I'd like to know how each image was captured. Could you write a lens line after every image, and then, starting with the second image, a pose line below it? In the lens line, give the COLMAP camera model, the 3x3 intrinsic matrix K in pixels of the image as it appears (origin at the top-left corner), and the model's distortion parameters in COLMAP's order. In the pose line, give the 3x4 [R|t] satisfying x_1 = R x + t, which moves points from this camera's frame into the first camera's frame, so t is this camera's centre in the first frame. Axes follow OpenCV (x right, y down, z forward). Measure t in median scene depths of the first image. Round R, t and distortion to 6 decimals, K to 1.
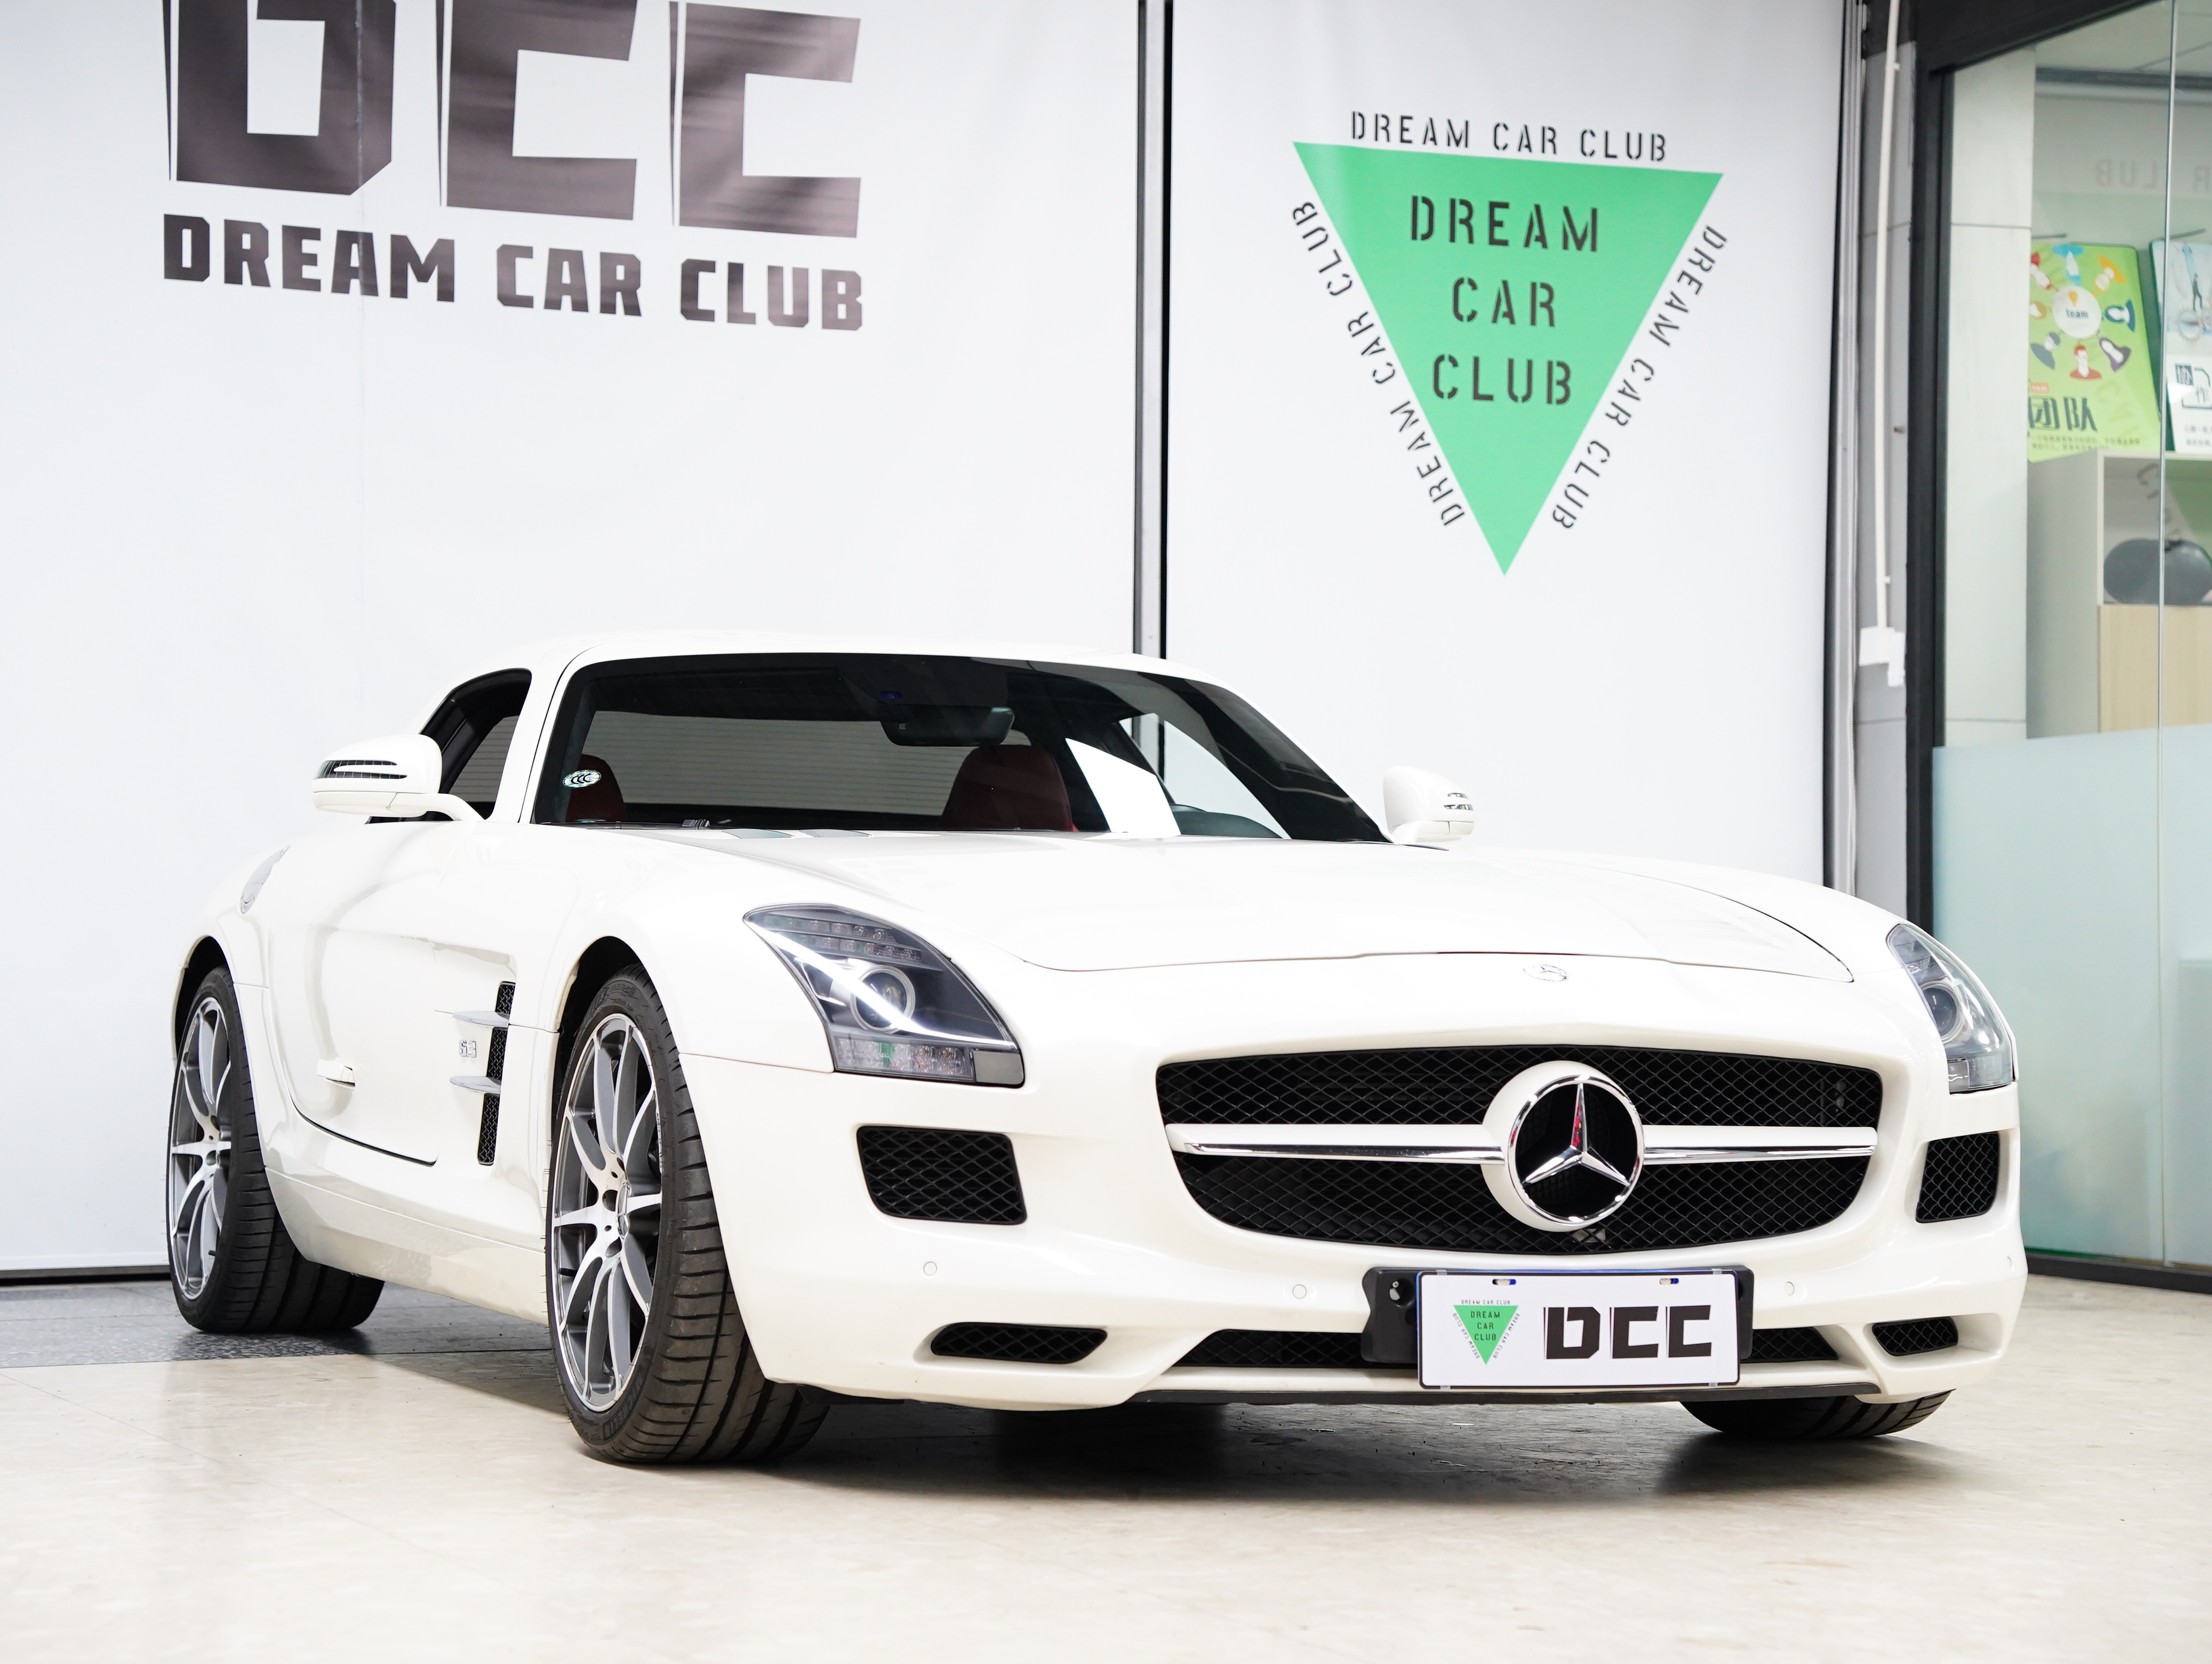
lens RADIAL K [[4703.2, 0, 1086.2], [0, 4703.2, 814.3], [0, 0, 1]] dist [0.354343, 1.710073]
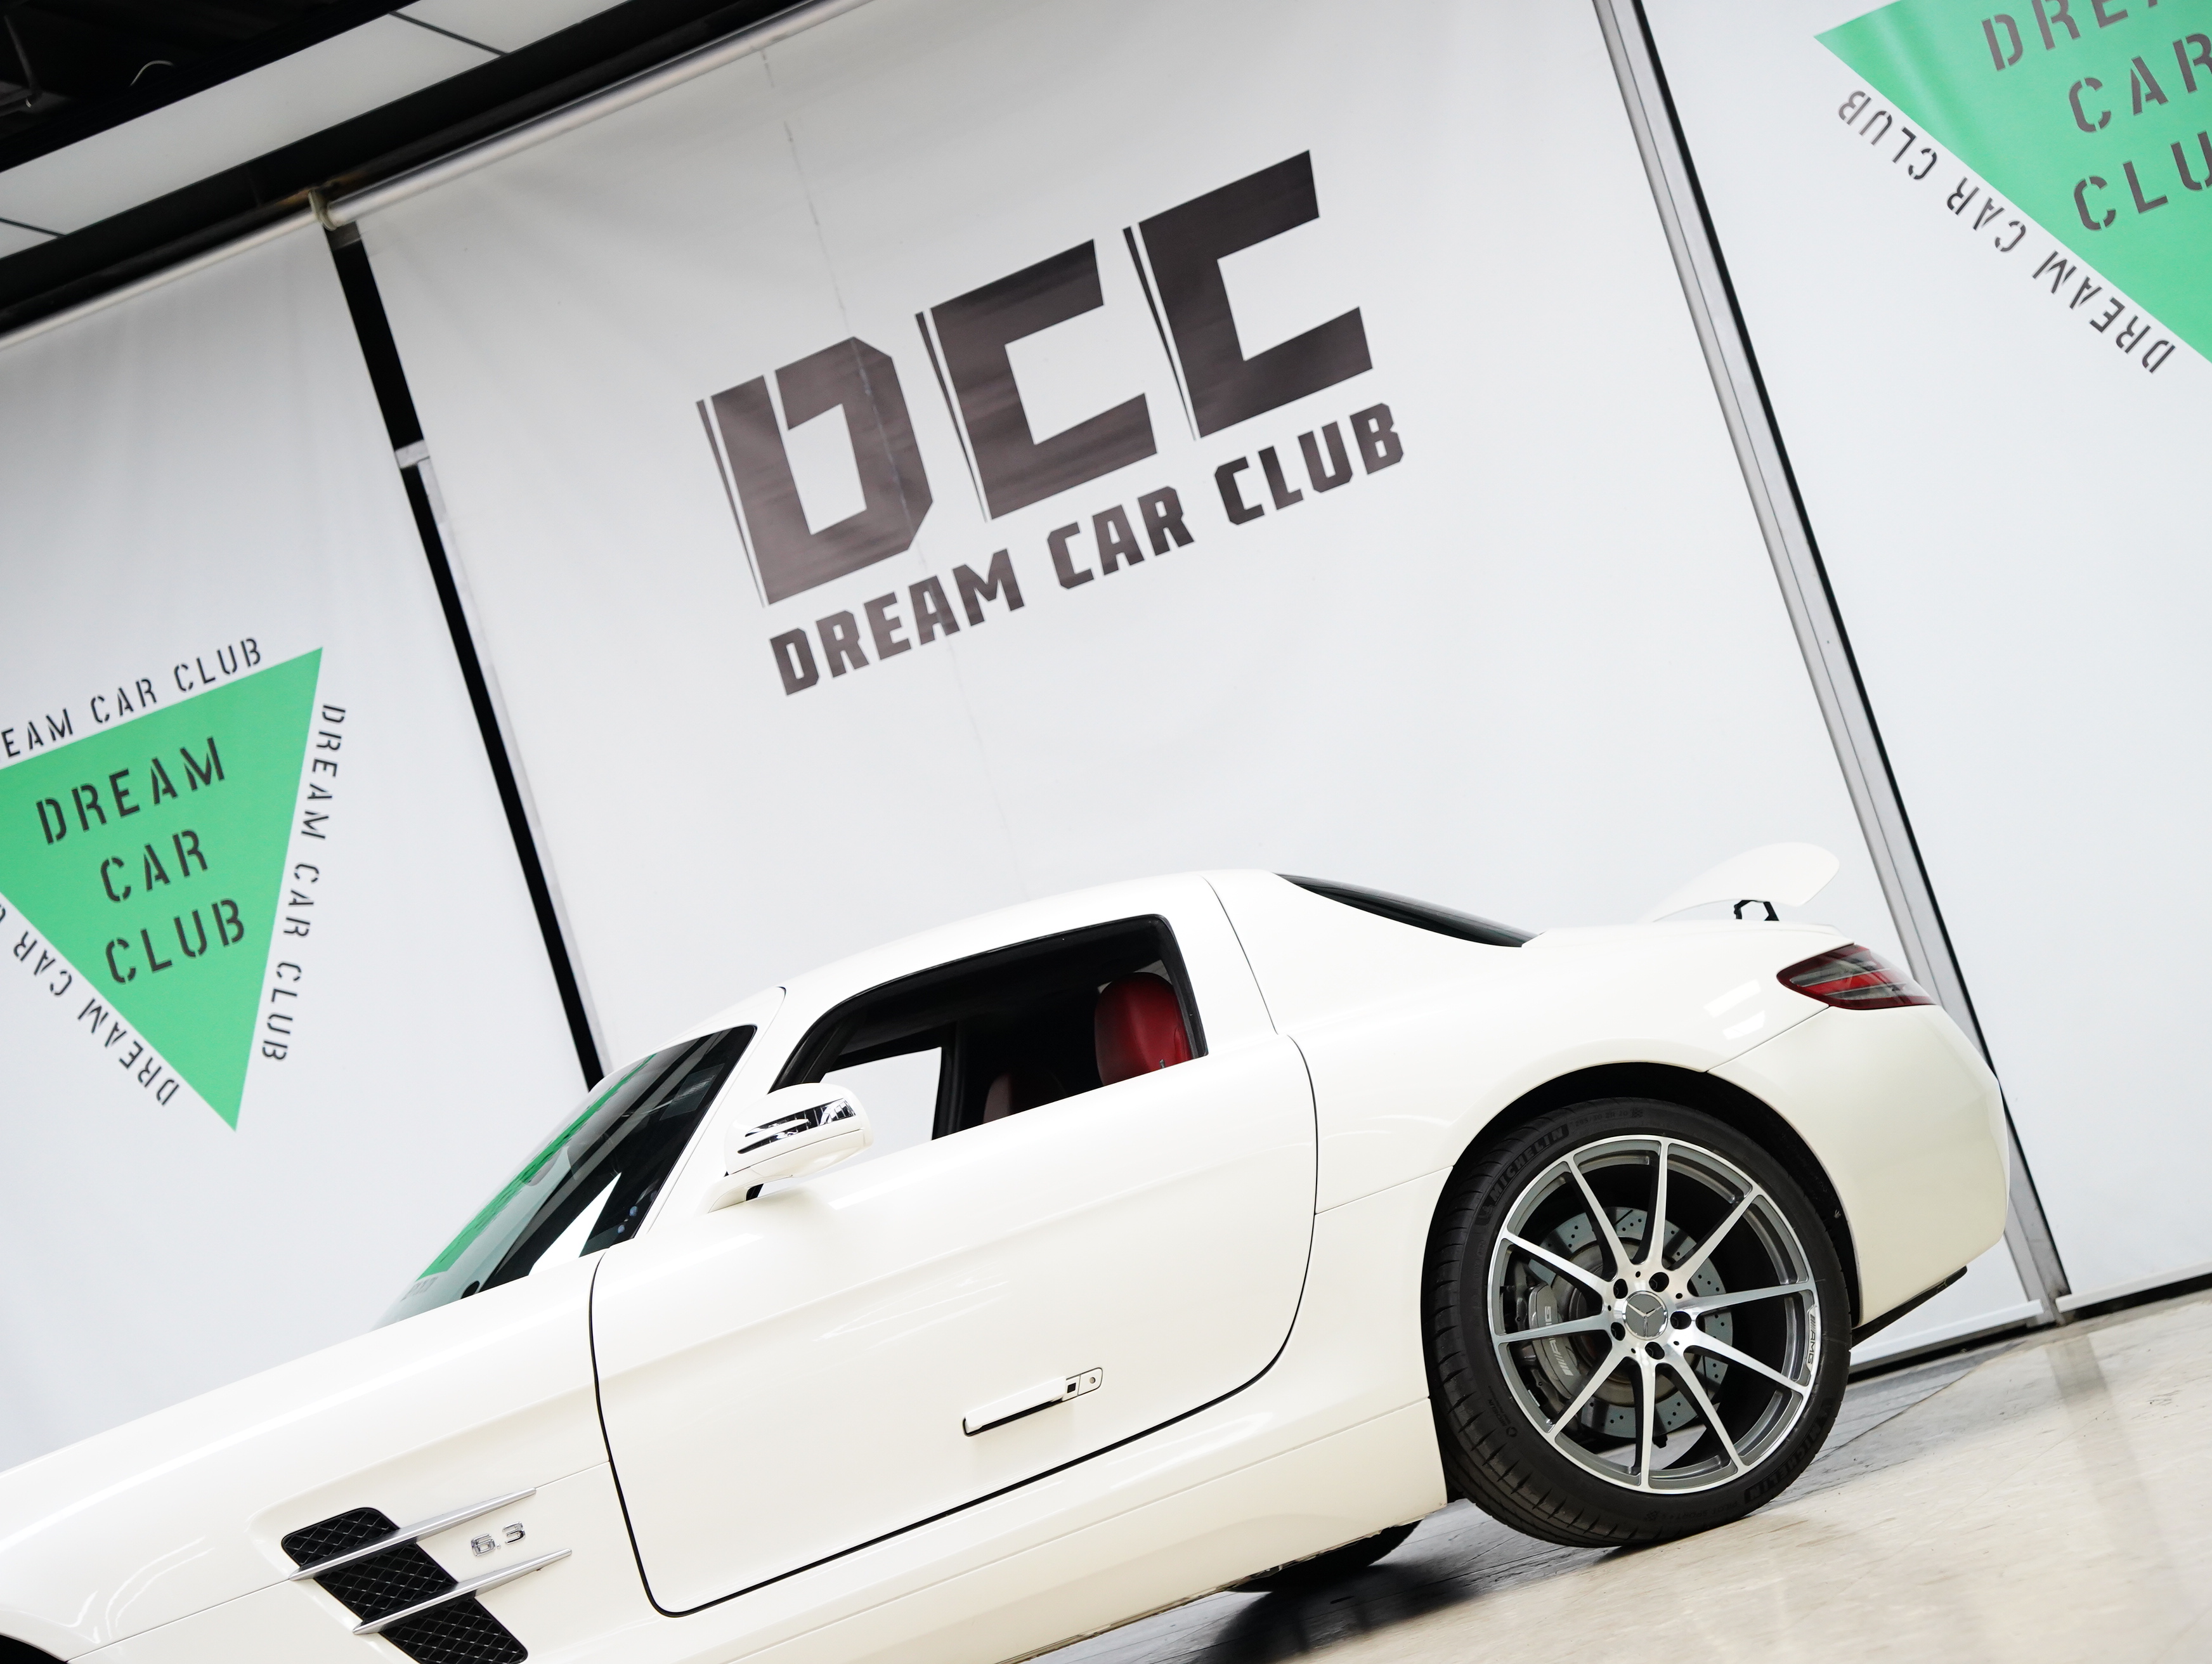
lens RADIAL K [[4703.2, 0, 1086.2], [0, 4703.2, 814.3], [0, 0, 1]] dist [0.354343, 1.710073]
pose [[0.674354, -0.298605, -0.675338, 0.544857], [0.329984, 0.940048, -0.086145, 0.025033], [0.660573, -0.164759, 0.732460, 0.268954]]
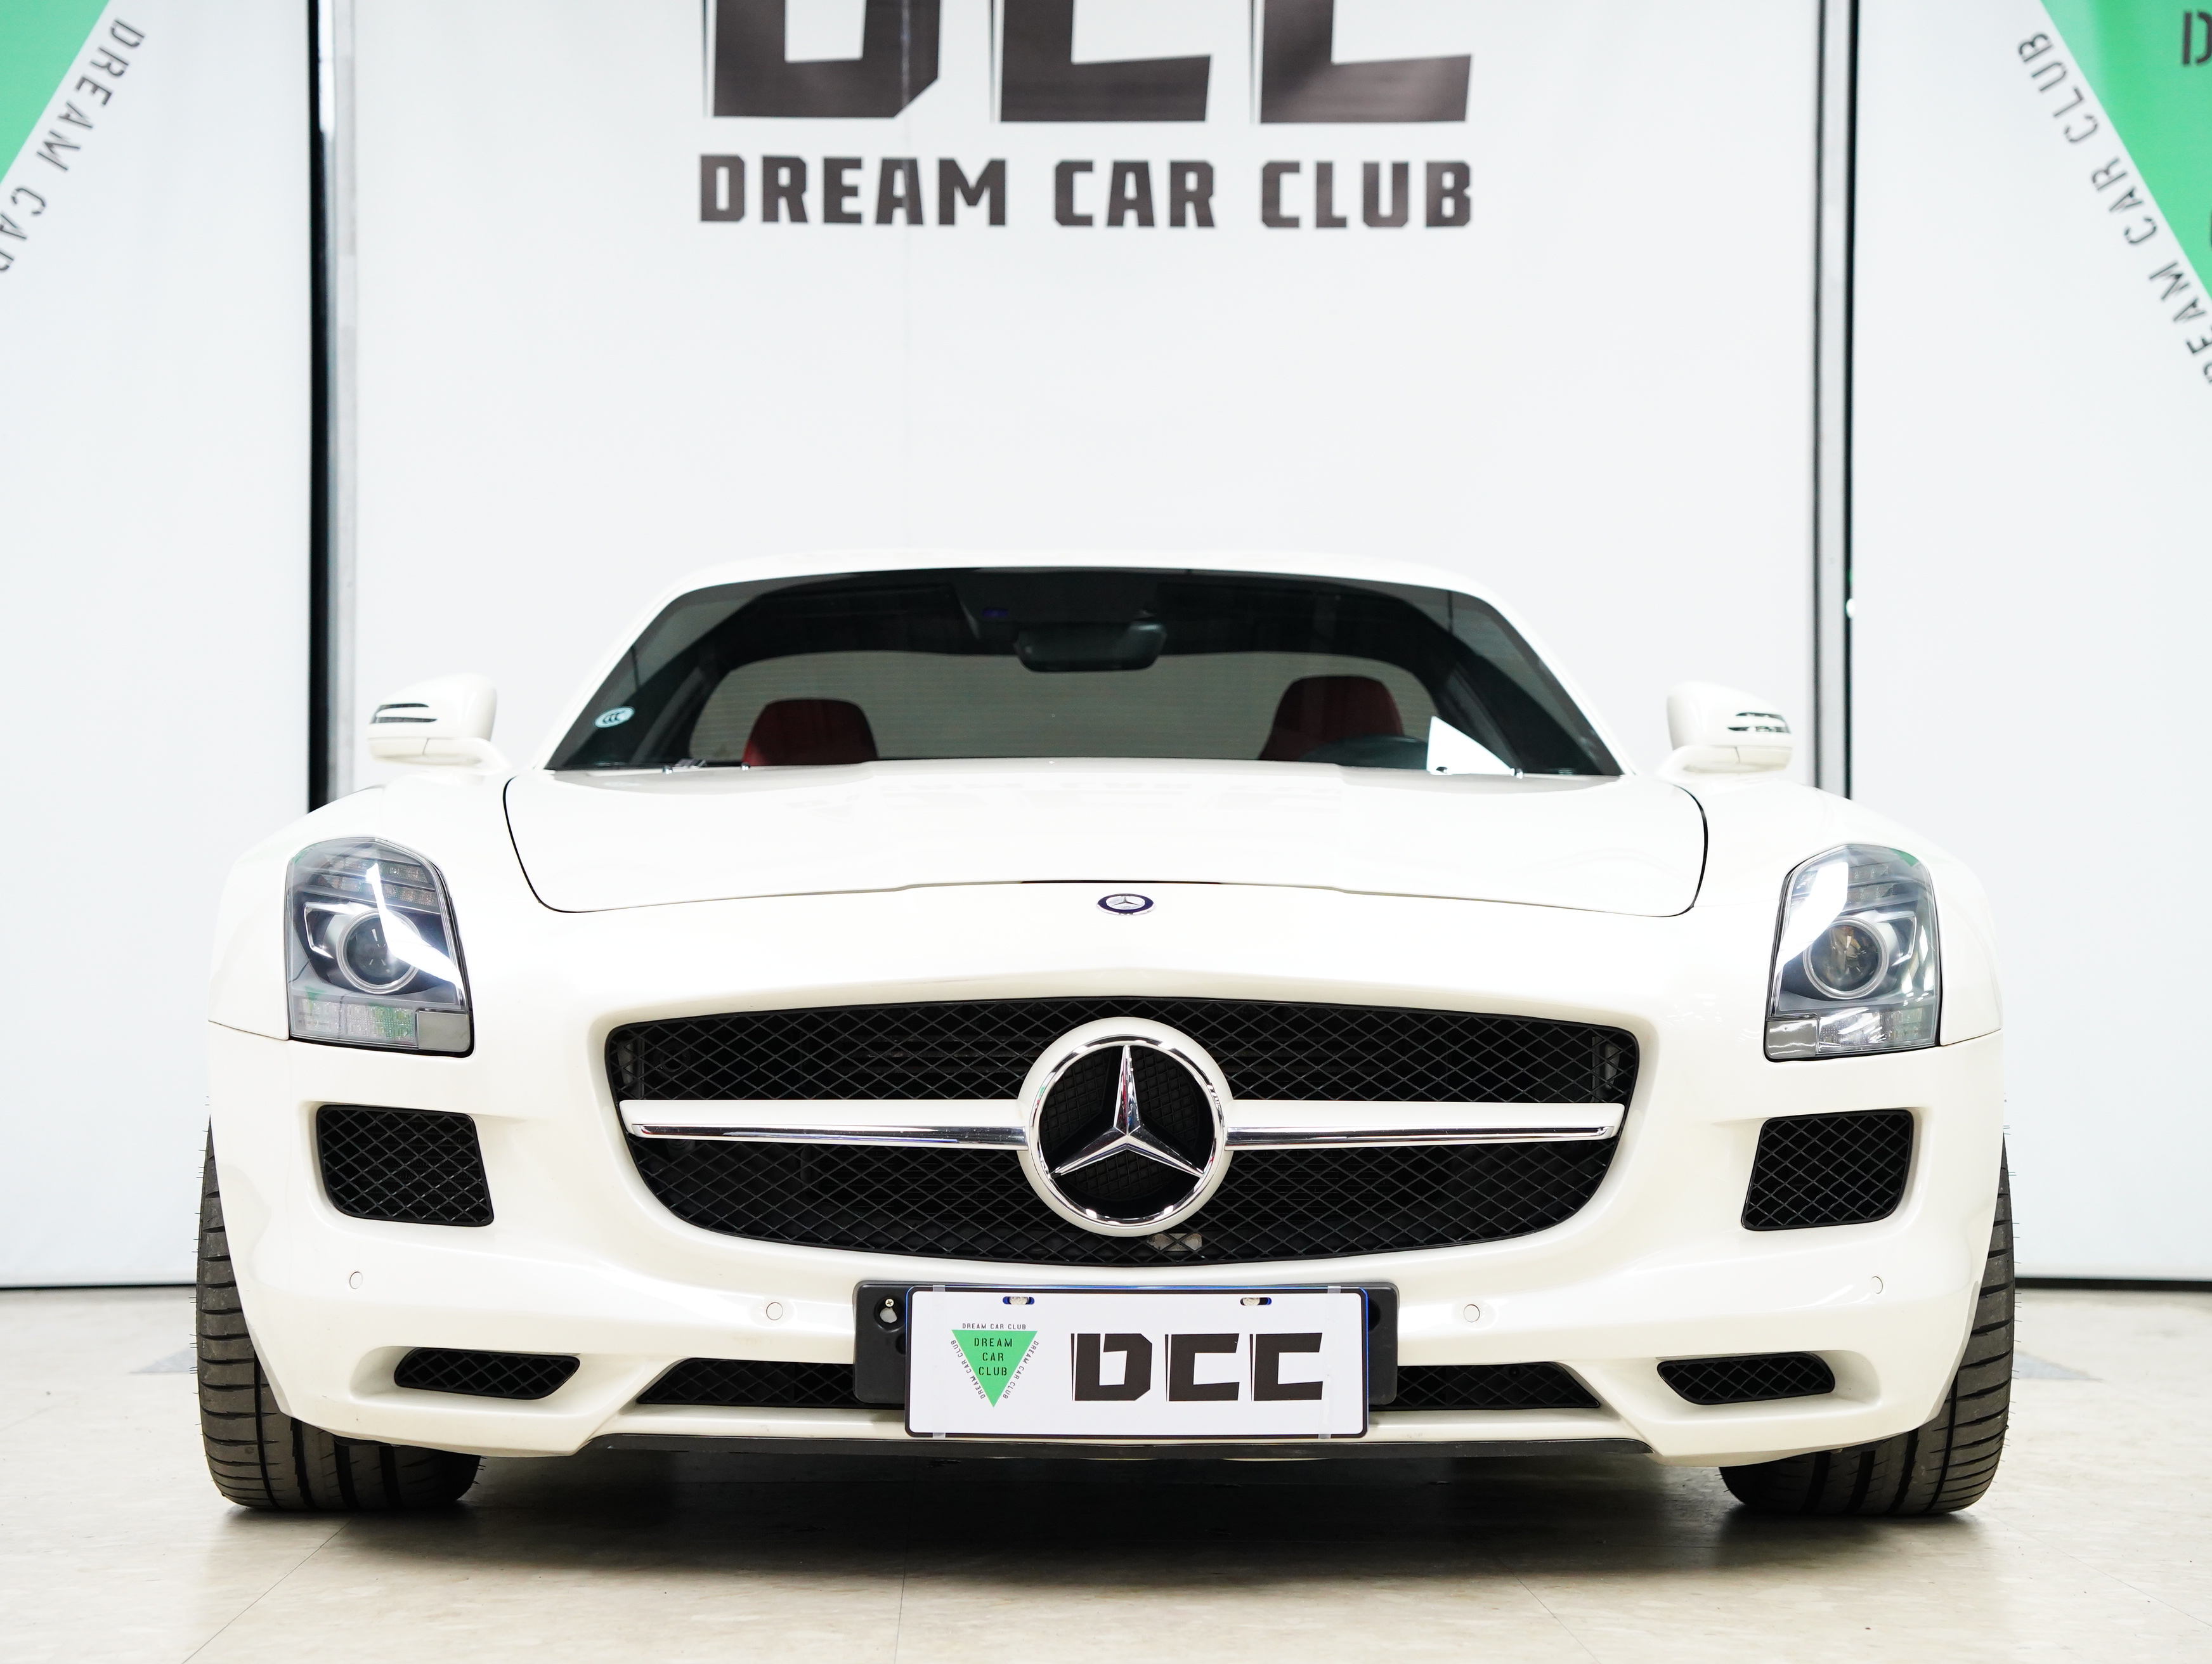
lens RADIAL K [[4703.2, 0, 1086.2], [0, 4703.2, 814.3], [0, 0, 1]] dist [0.354343, 1.710073]
pose [[0.938634, -0.020811, -0.344287, 0.196315], [0.019535, 0.999783, -0.007174, 0.013134], [0.344362, 0.000009, 0.938837, 0.146727]]
